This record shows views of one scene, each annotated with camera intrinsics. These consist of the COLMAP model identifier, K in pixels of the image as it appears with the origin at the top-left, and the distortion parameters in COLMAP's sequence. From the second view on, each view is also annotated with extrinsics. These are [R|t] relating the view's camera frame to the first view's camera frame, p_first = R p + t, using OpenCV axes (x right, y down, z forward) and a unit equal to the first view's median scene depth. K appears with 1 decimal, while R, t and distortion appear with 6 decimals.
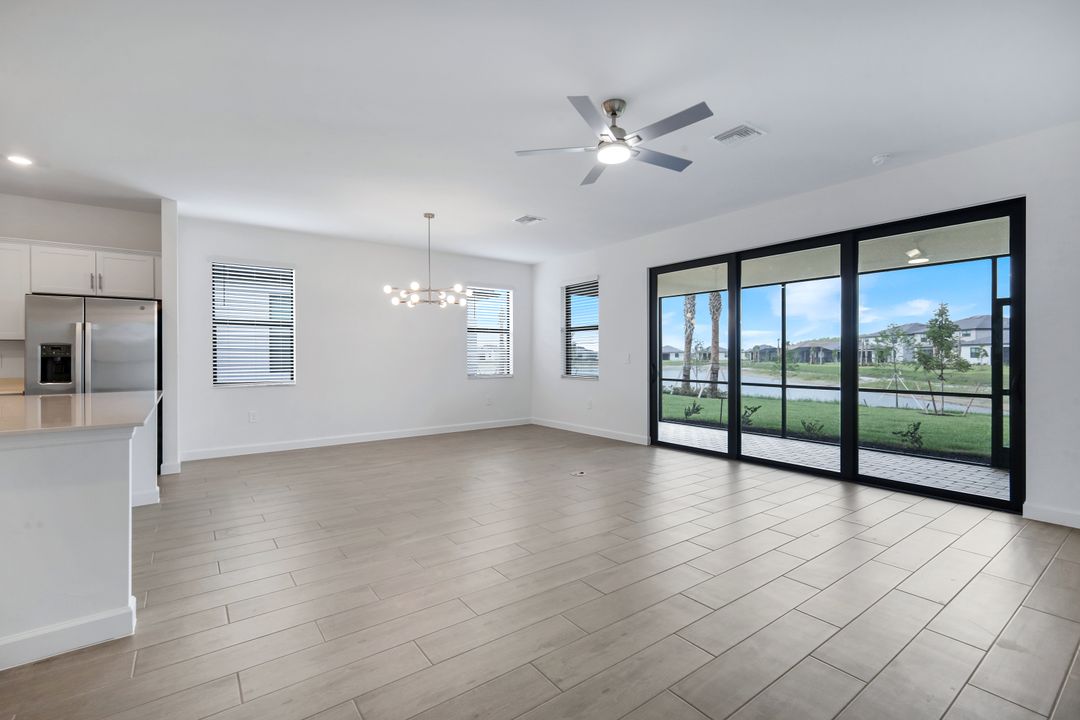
lens RADIAL K [[484.5, 0, 540.0], [0, 484.5, 360.0], [0, 0, 1]] dist [0.005829, 0.000105]
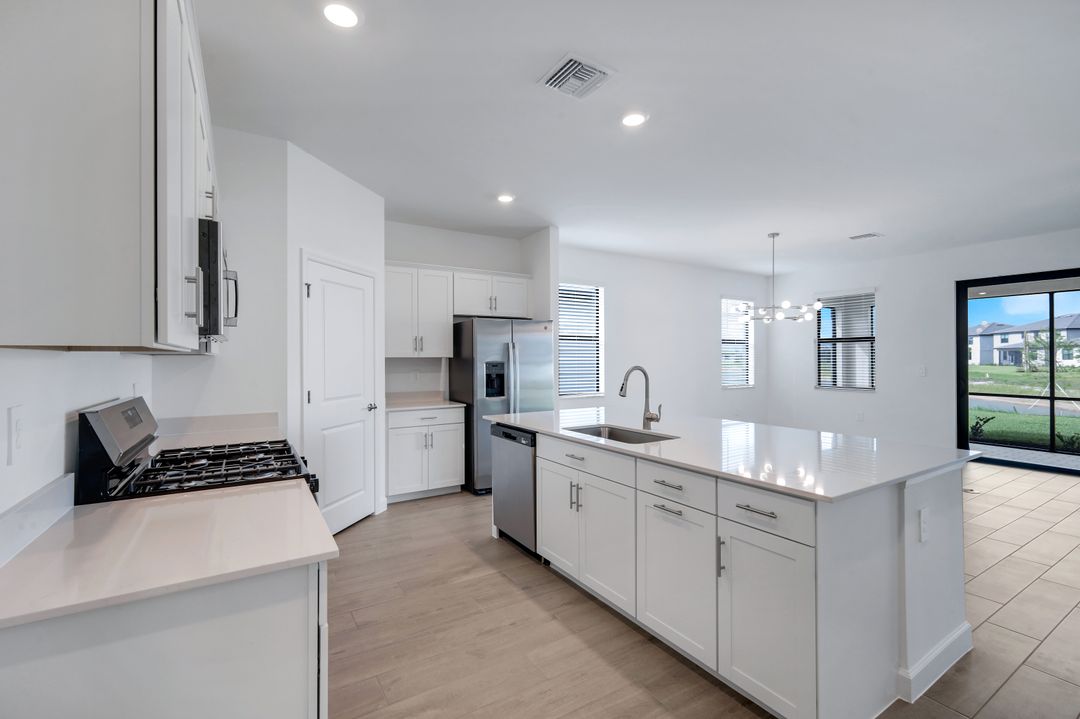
lens RADIAL K [[484.5, 0, 540.0], [0, 484.5, 359.5], [0, 0, 1]] dist [0.005829, 0.000105]
pose [[0.997427, 0.001410, -0.071677, -0.573328], [-0.001544, 0.999997, -0.001813, -0.026058], [0.071674, 0.001920, 0.997426, -0.062407]]
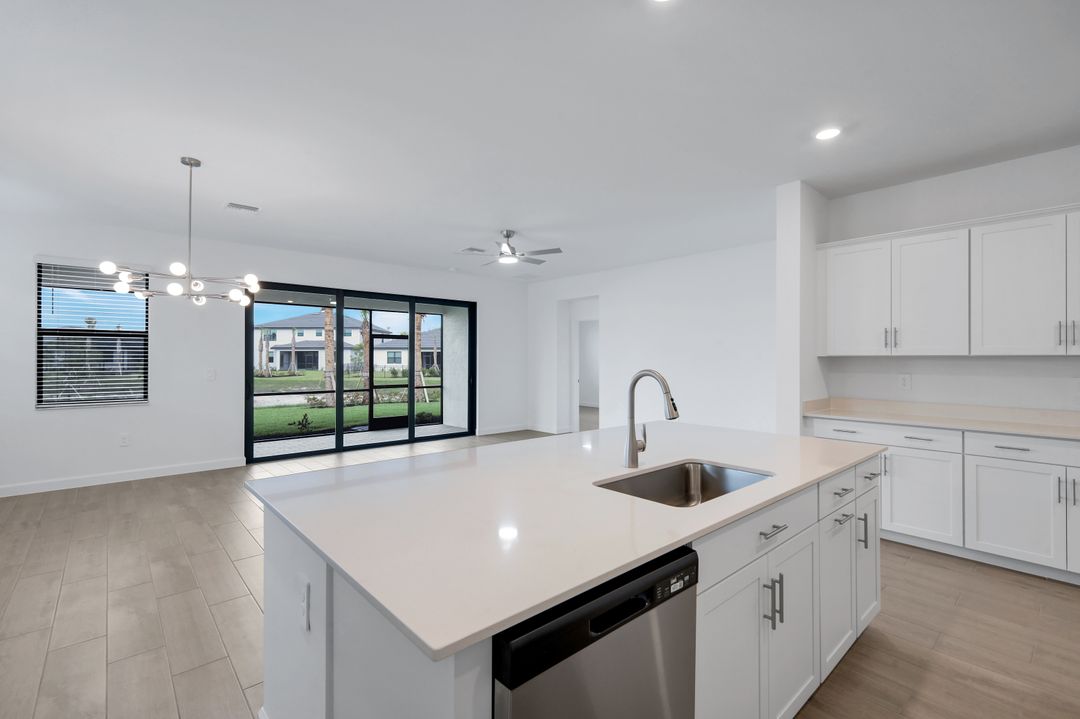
lens RADIAL K [[484.5, 0, 540.0], [0, 484.5, 359.5], [0, 0, 1]] dist [0.005829, 0.000105]
pose [[-0.099430, 0.001161, 0.995044, -0.811467], [0.007044, 0.999975, -0.000463, -0.027194], [-0.995020, 0.006963, -0.099436, 0.528430]]
